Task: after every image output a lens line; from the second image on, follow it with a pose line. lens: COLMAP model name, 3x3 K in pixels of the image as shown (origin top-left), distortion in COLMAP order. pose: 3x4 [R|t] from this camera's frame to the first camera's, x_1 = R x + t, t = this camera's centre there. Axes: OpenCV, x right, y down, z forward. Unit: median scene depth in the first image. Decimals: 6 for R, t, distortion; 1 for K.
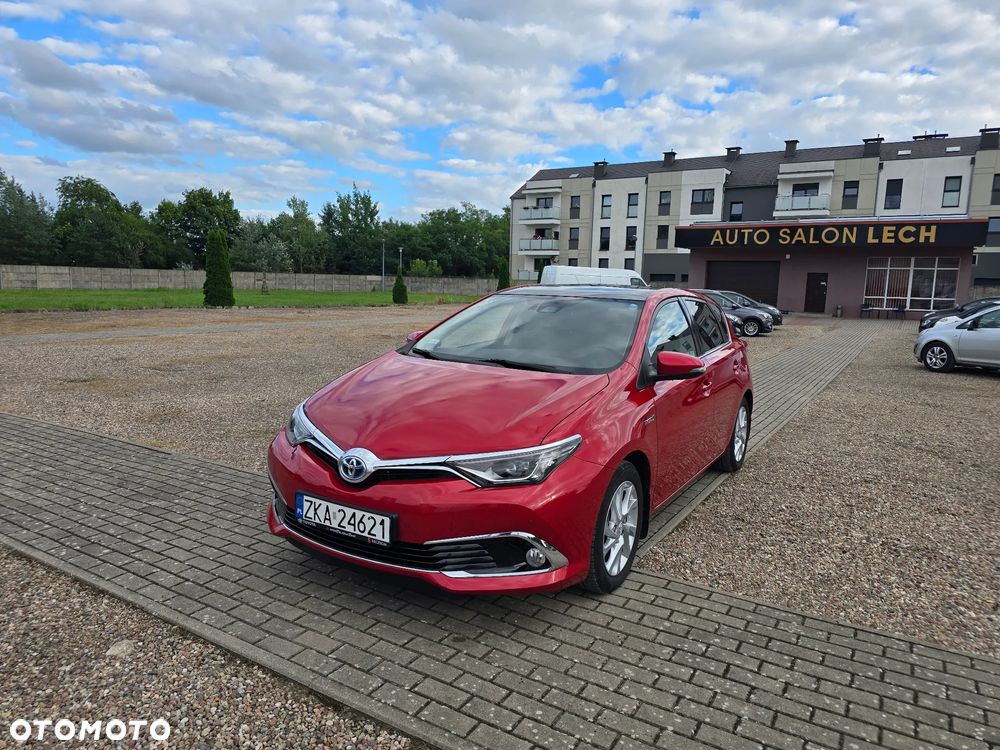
lens RADIAL K [[667.4, 0, 501.1], [0, 667.4, 377.4], [0, 0, 1]] dist [0.047239, -0.037805]
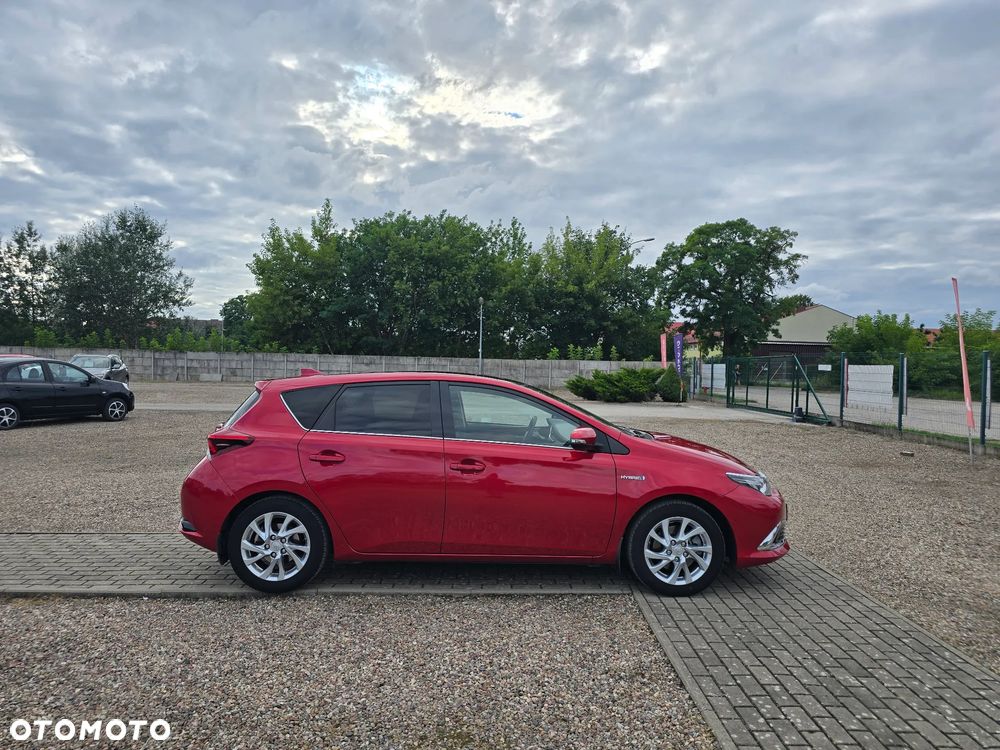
lens RADIAL K [[667.4, 0, 505.9], [0, 667.4, 377.8], [0, 0, 1]] dist [0.047239, -0.037805]
pose [[-0.525761, -0.049923, 0.849166, -1.044791], [0.084887, 0.990214, 0.110773, -0.304028], [-0.846386, 0.130324, -0.516378, 1.866904]]
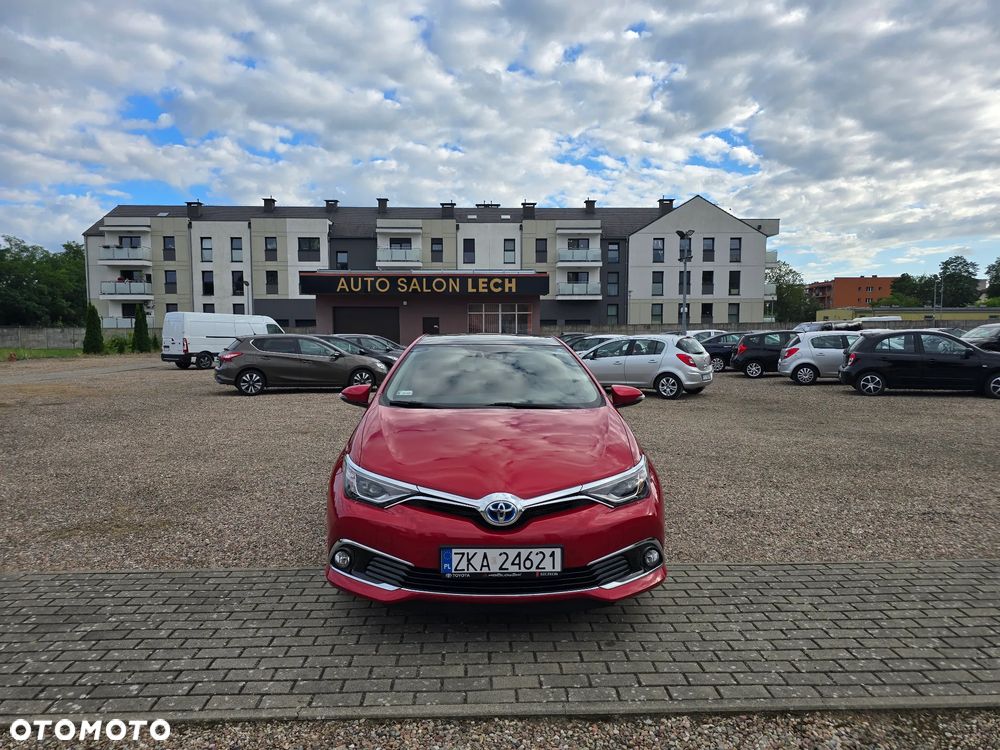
lens RADIAL K [[667.4, 0, 495.2], [0, 667.4, 378.6], [0, 0, 1]] dist [0.047239, -0.037805]
pose [[0.835522, -0.065224, 0.545572, -0.583108], [0.099947, 0.994405, -0.034183, -0.029207], [-0.540291, 0.083089, 0.837366, 0.074393]]
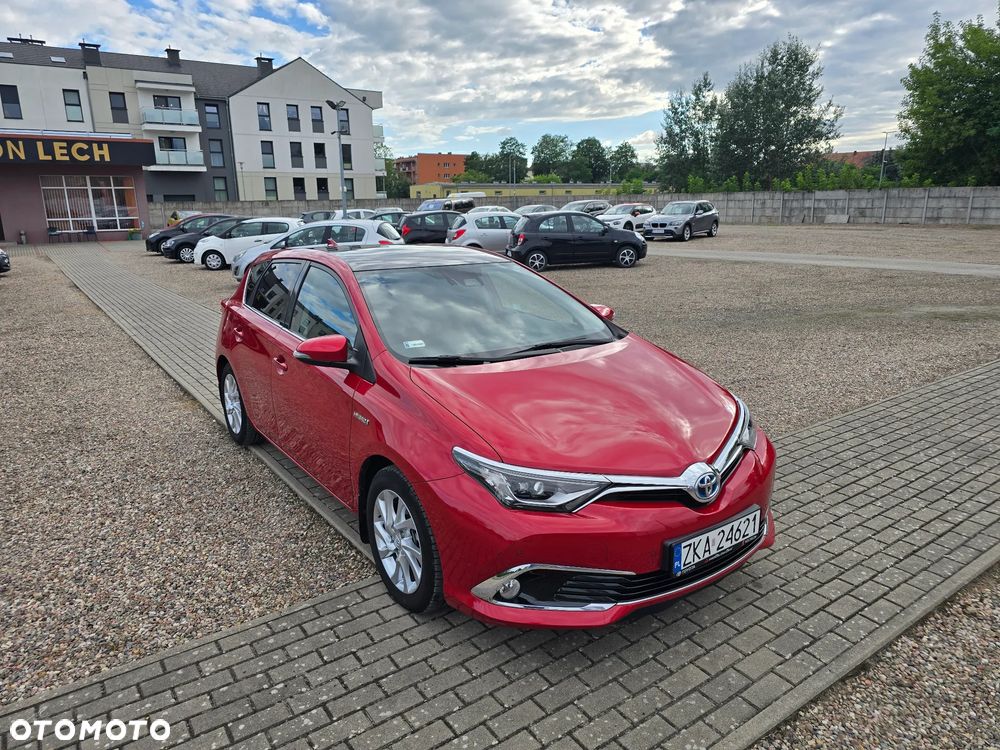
lens RADIAL K [[667.4, 0, 494.4], [0, 667.4, 375.1], [0, 0, 1]] dist [0.047239, -0.037805]
pose [[0.399619, -0.257837, 0.879673, -0.806490], [0.152191, 0.964971, 0.213701, -0.181775], [-0.903959, 0.048479, 0.424861, 0.637078]]
